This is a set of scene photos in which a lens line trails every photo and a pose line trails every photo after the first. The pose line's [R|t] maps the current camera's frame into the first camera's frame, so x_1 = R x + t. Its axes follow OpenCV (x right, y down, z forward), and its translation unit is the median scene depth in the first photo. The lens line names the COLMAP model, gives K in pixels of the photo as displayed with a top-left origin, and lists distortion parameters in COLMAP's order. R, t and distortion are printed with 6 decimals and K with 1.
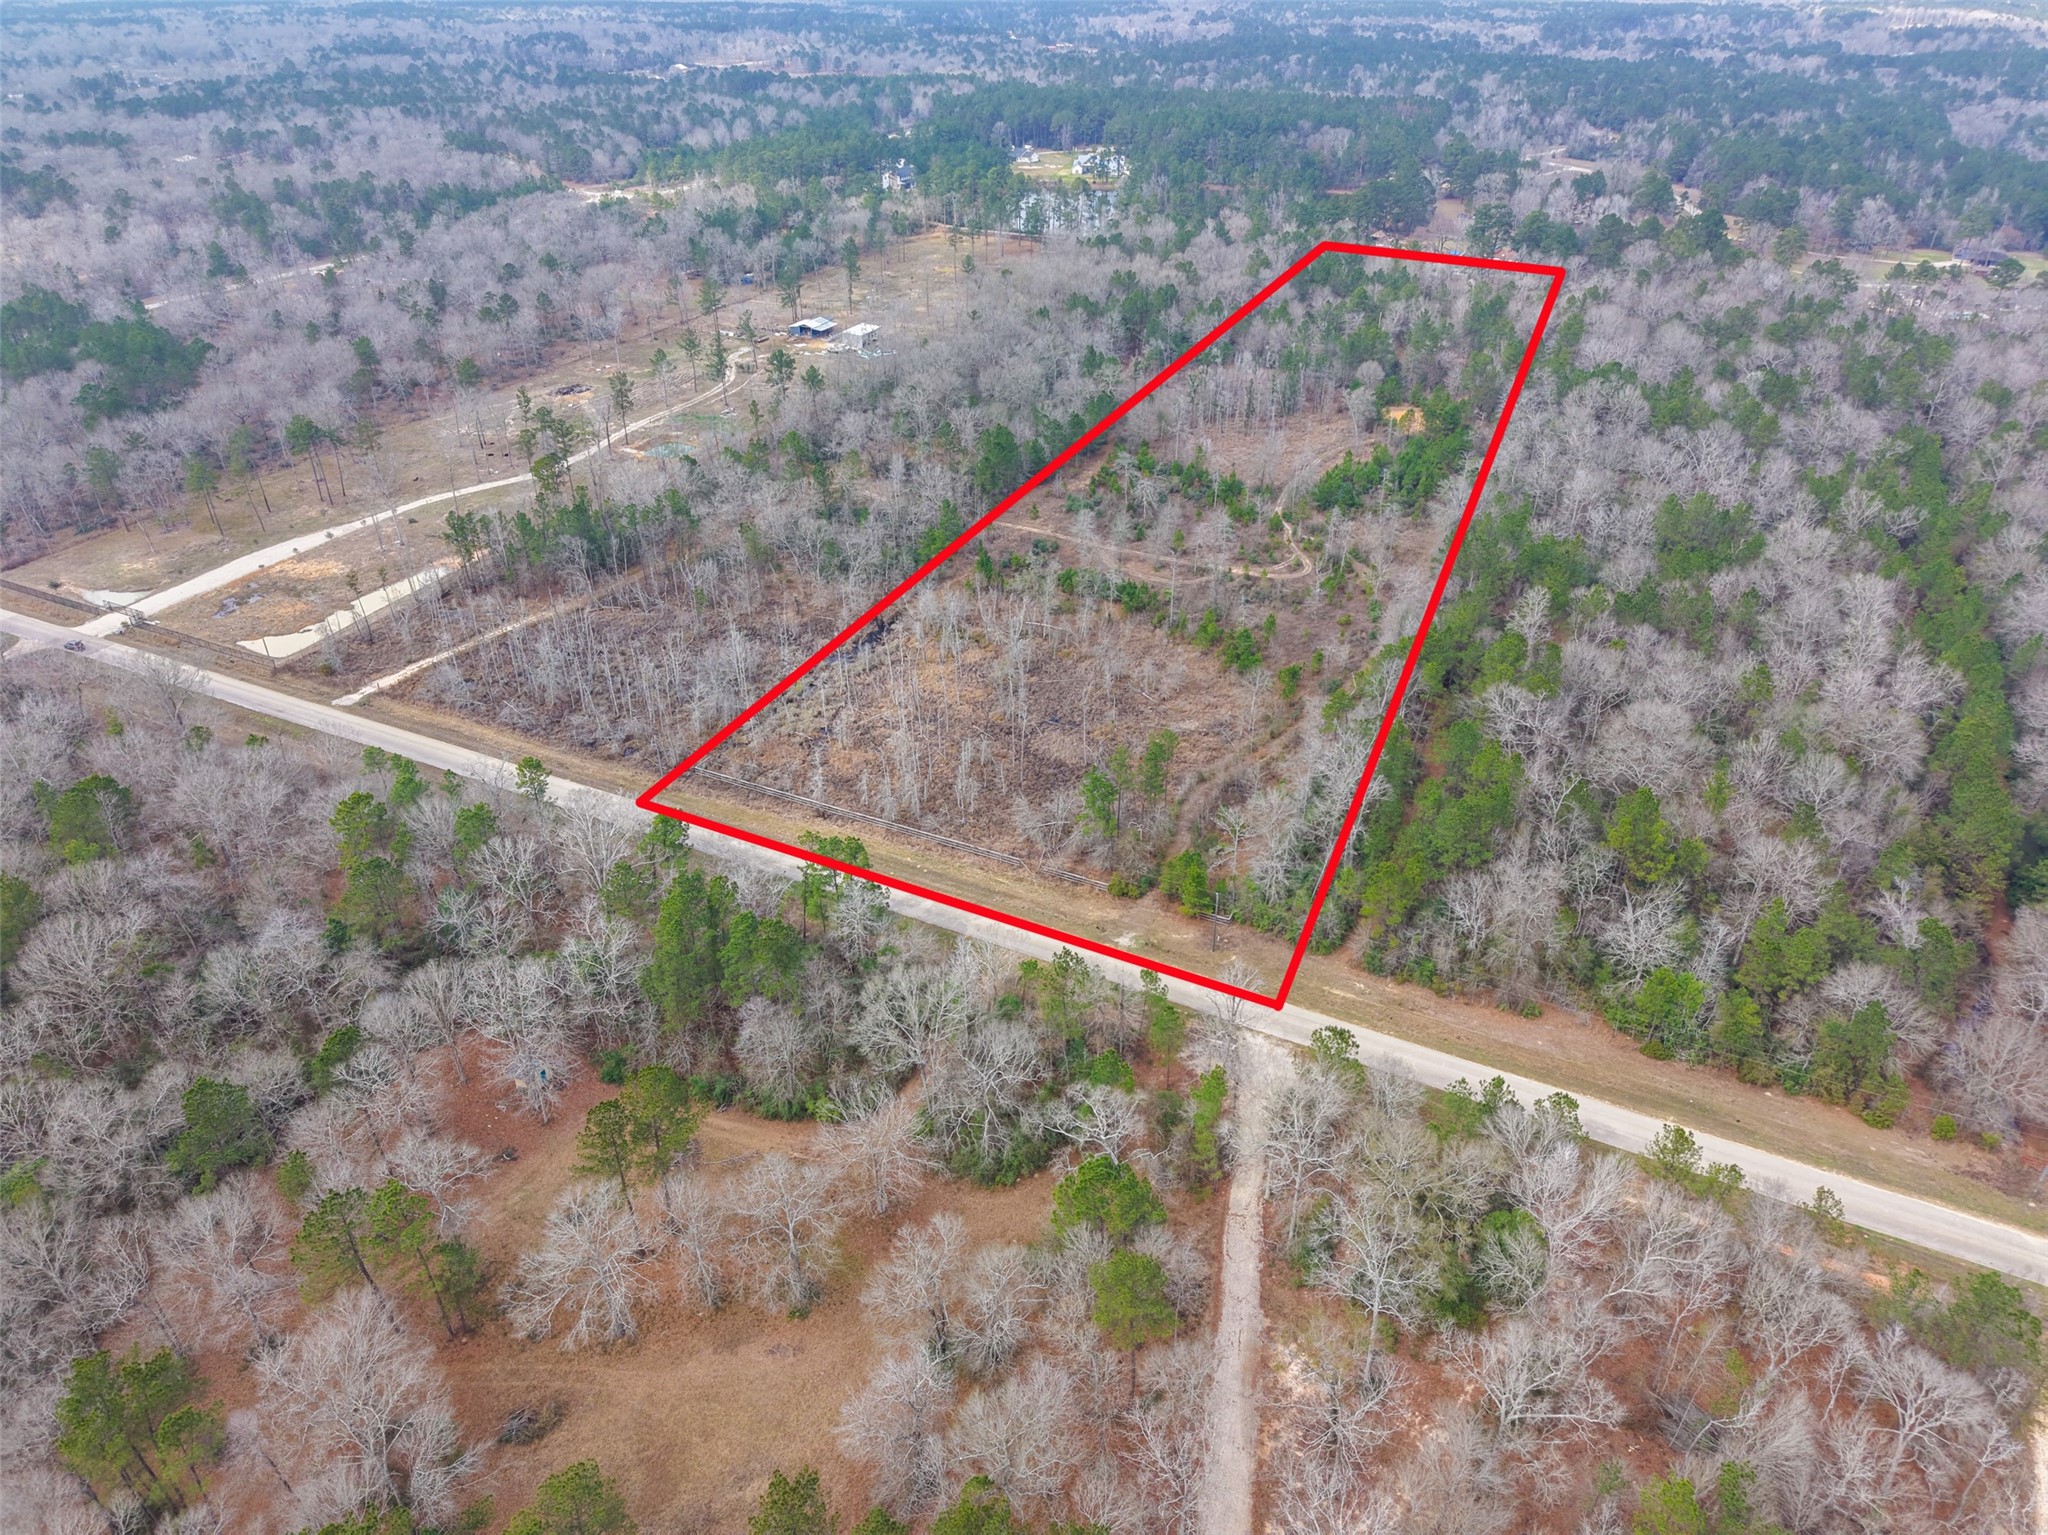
lens RADIAL K [[1357.3, 0, 1024.0], [0, 1357.3, 767.5], [0, 0, 1]] dist [0.032052, -0.031714]
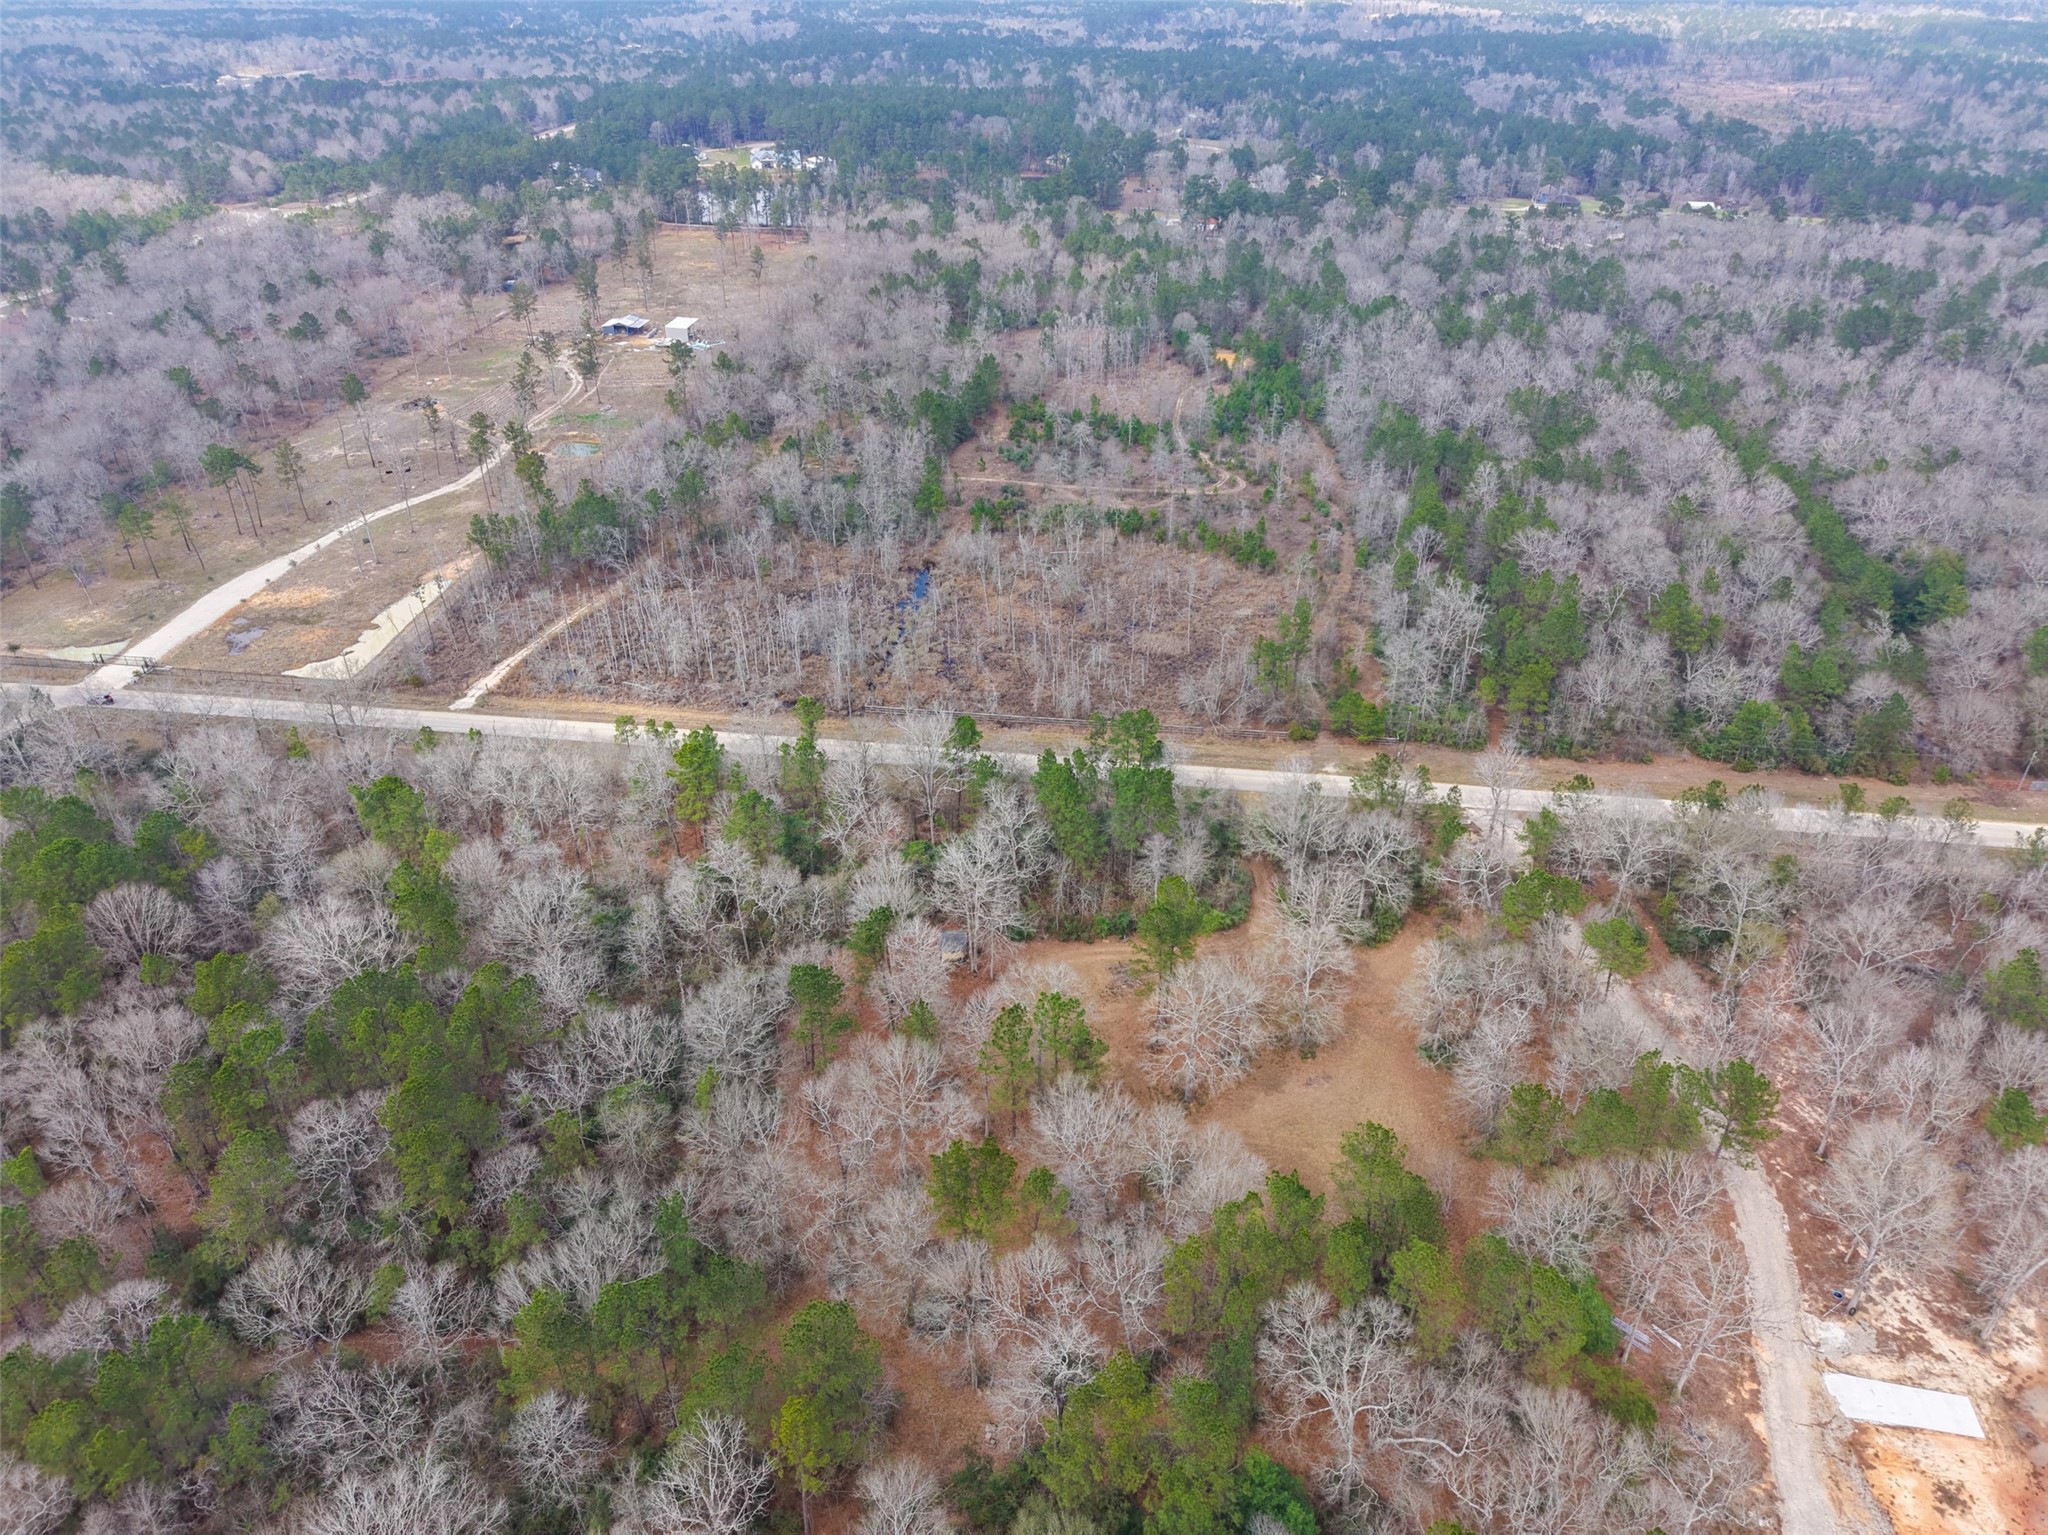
lens RADIAL K [[1357.3, 0, 1024.0], [0, 1357.3, 767.5], [0, 0, 1]] dist [0.032052, -0.031714]
pose [[0.946748, -0.165551, 0.276153, -0.316076], [0.165654, 0.985913, 0.023125, 0.033053], [-0.276091, 0.023852, 0.960835, -0.051464]]
